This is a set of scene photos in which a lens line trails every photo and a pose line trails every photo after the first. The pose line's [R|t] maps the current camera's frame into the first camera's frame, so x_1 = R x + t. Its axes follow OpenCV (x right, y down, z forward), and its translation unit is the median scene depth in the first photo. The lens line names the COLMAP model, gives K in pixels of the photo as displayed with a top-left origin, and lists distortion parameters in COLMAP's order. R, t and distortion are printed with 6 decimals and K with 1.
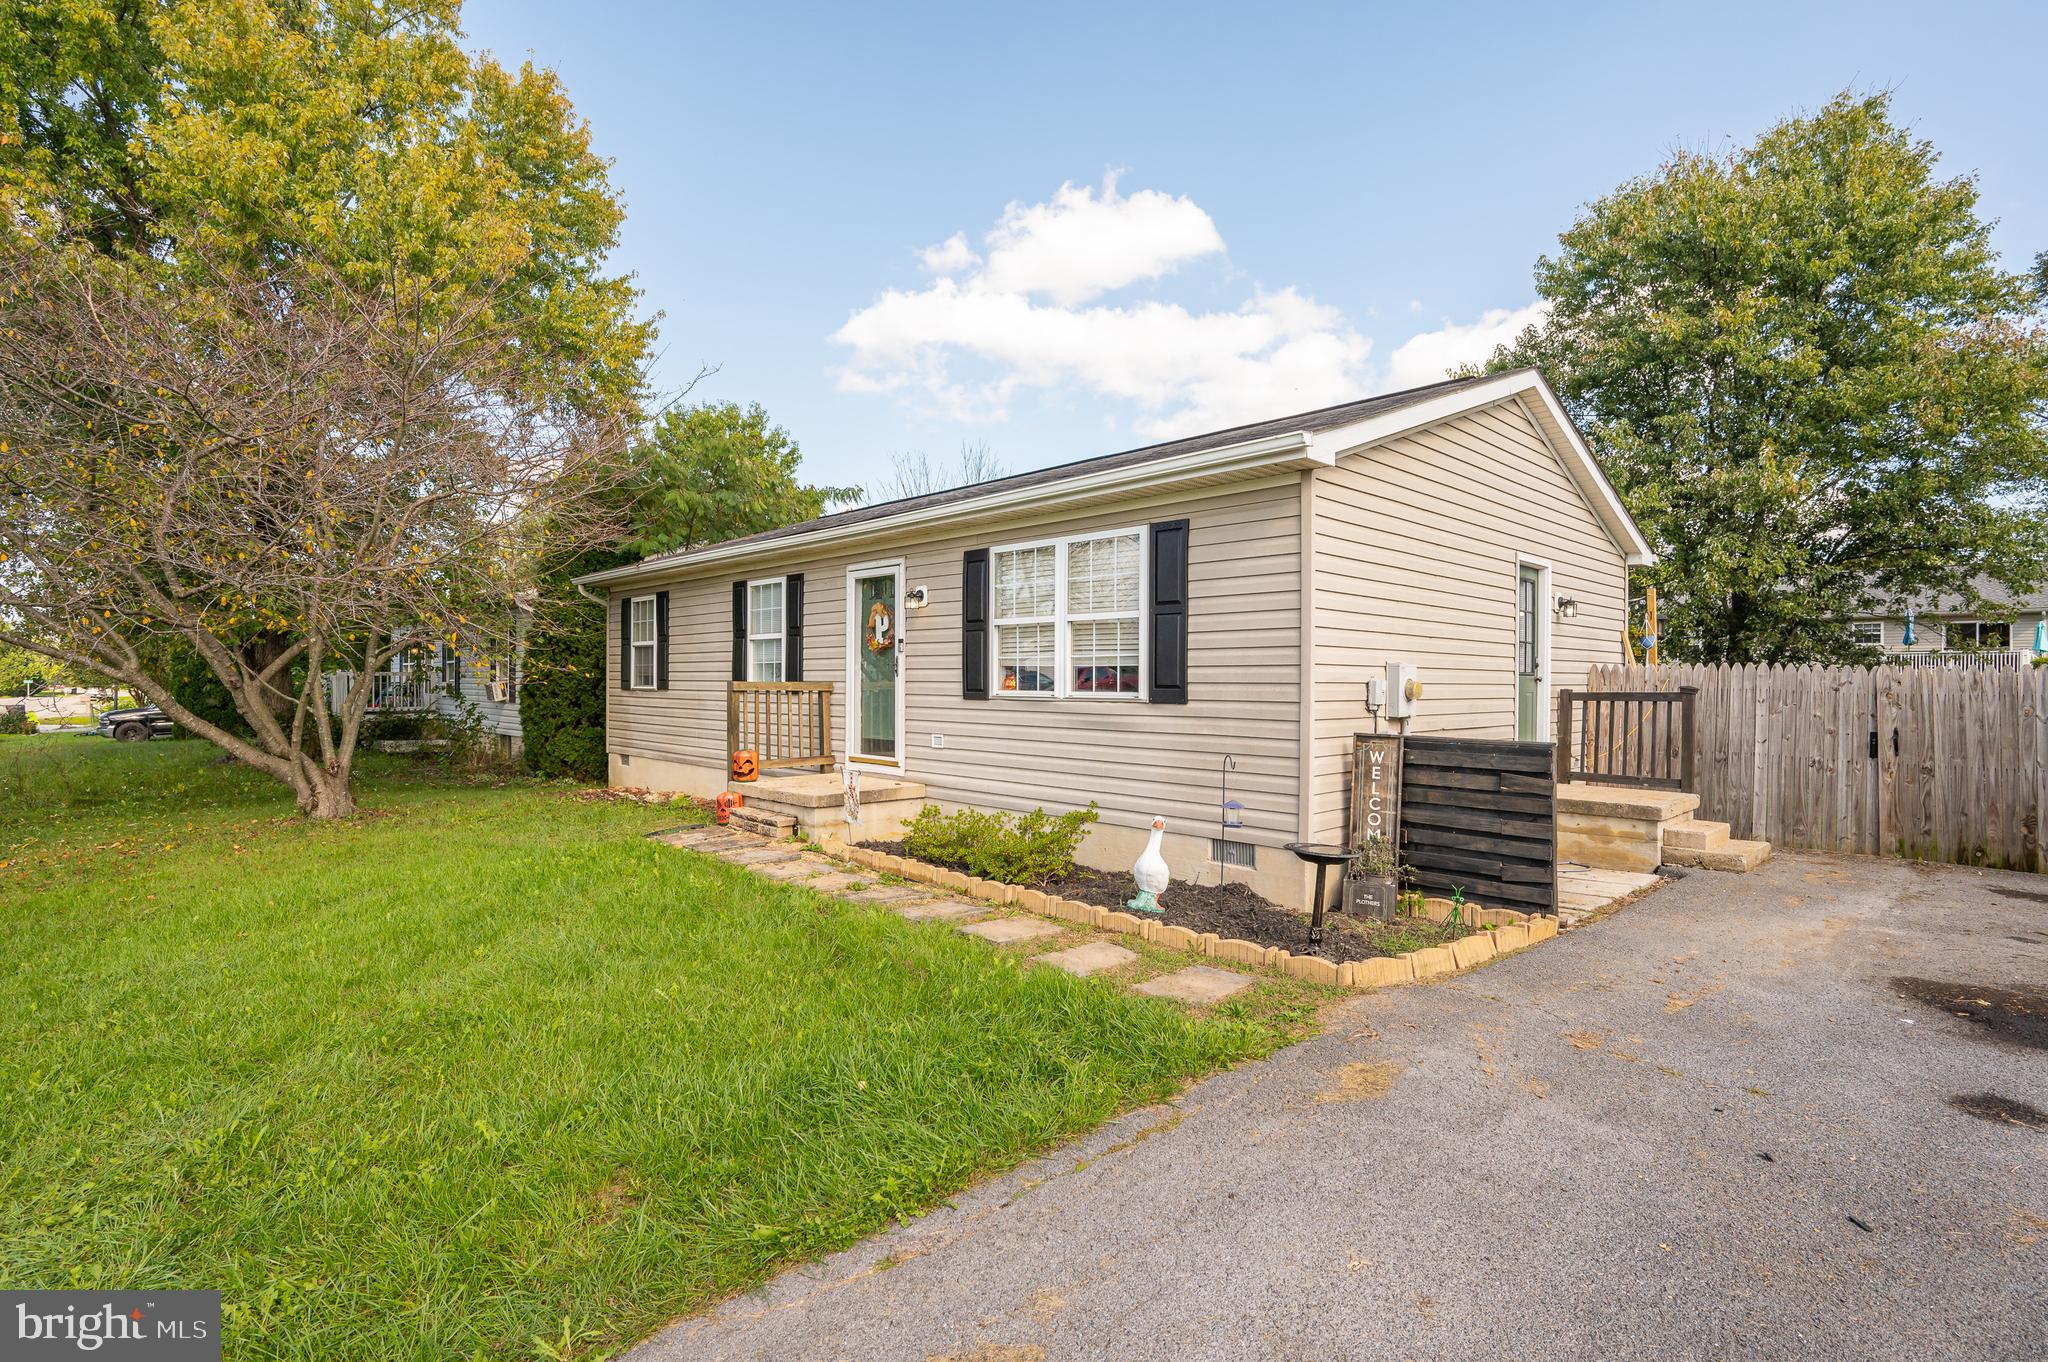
lens RADIAL K [[1003.6, 0, 1024.0], [0, 1003.6, 681.0], [0, 0, 1]] dist [-0.001245, -0.000154]
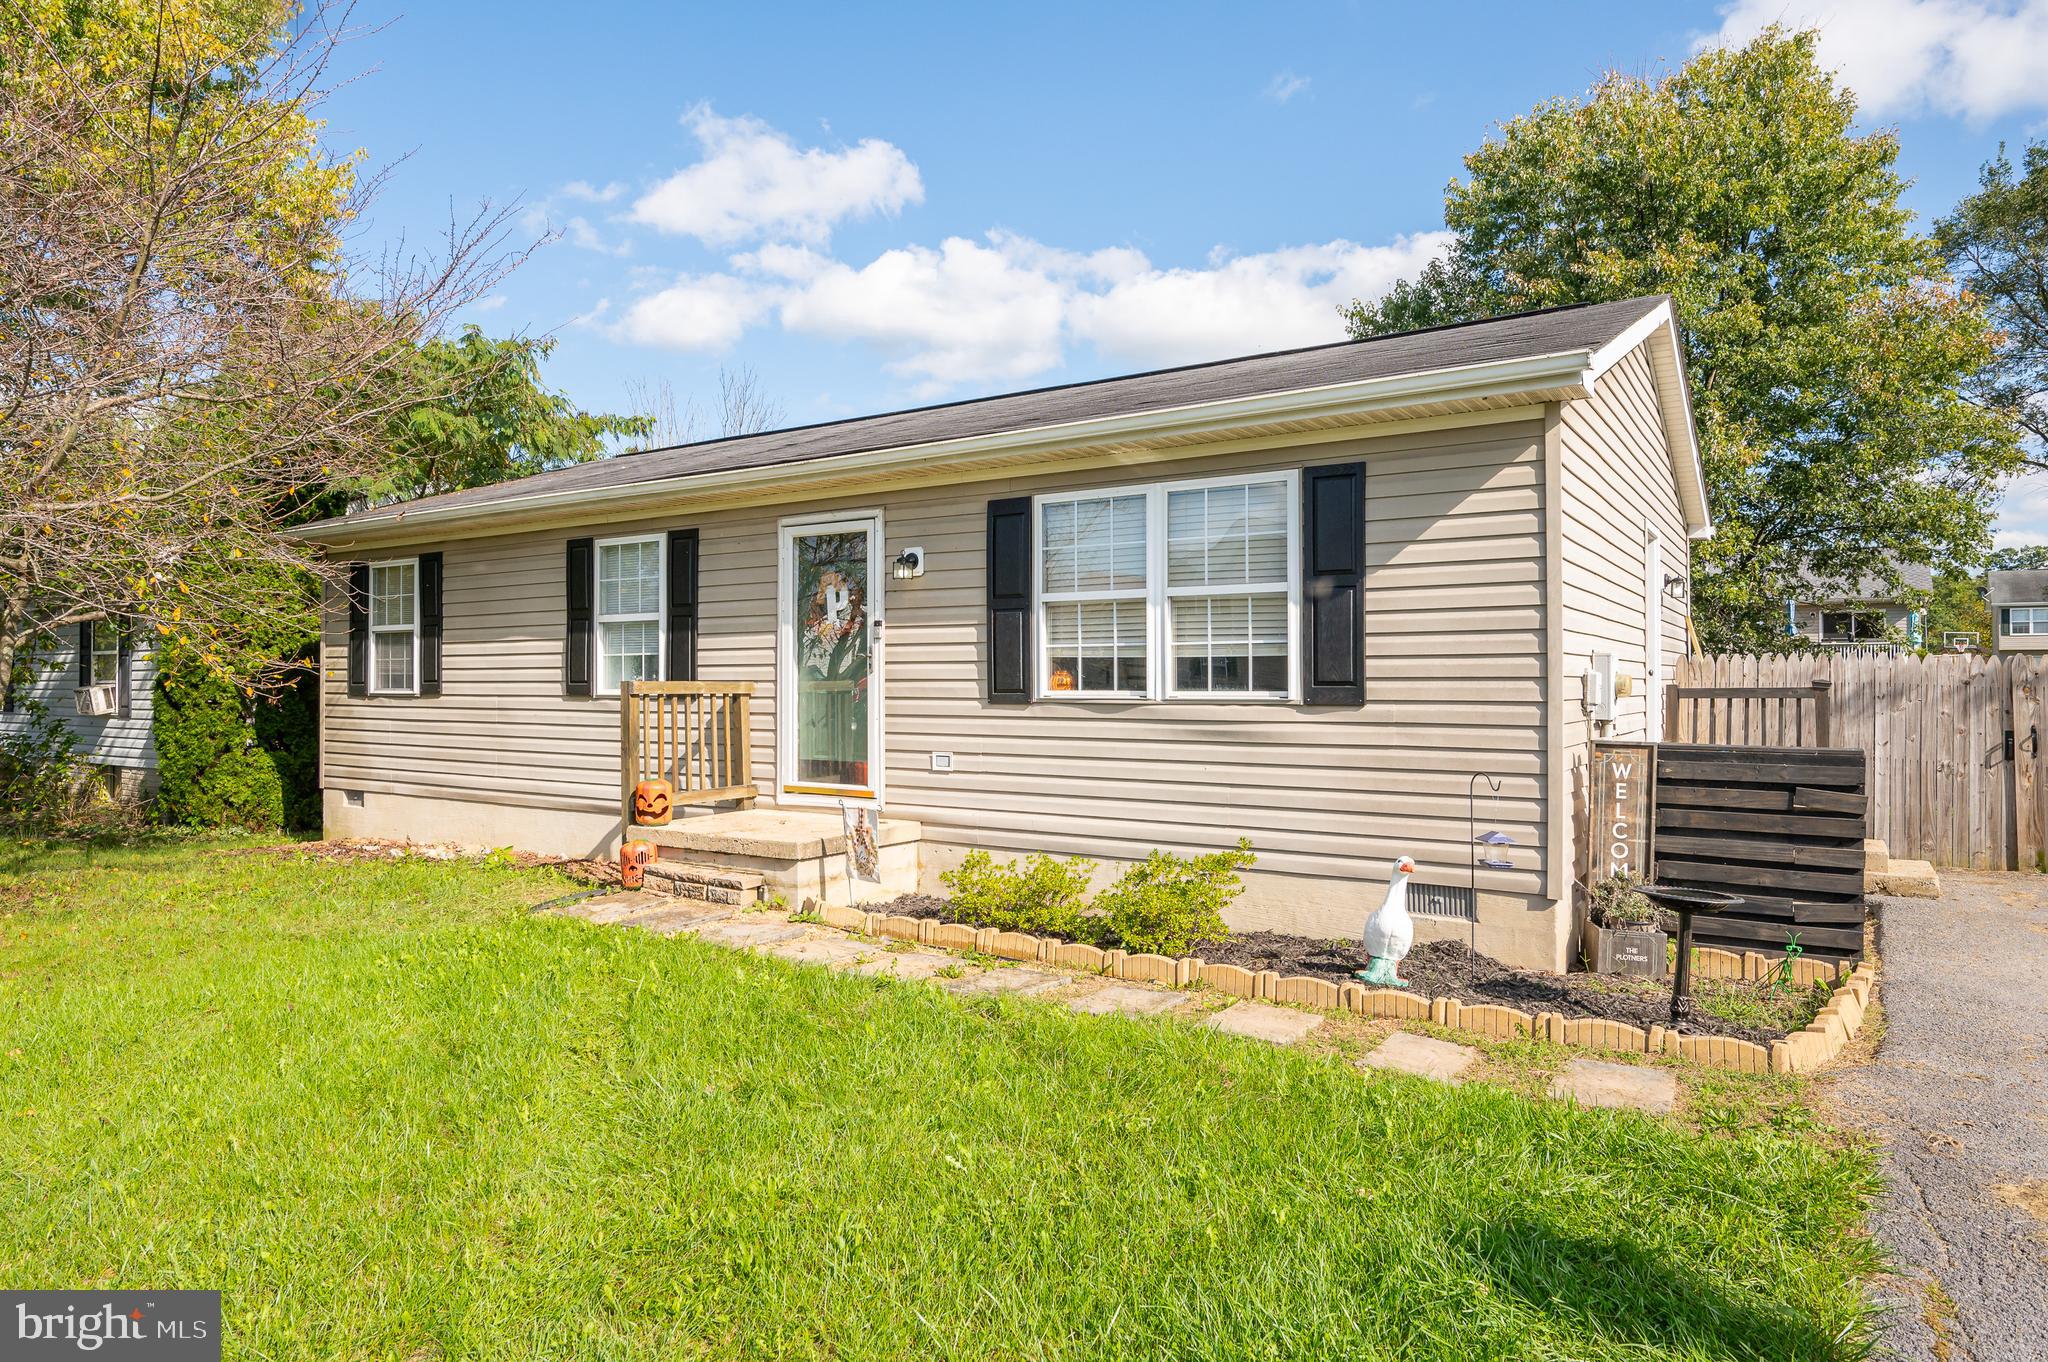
lens RADIAL K [[1269.4, 0, 995.0], [0, 1269.4, 659.3], [0, 0, 1]] dist [-0.003049, -0.000170]
pose [[0.976973, -0.002320, 0.213351, -0.245977], [0.006018, 0.999843, -0.016684, 0.001470], [-0.213278, 0.017584, 0.976833, 0.096360]]
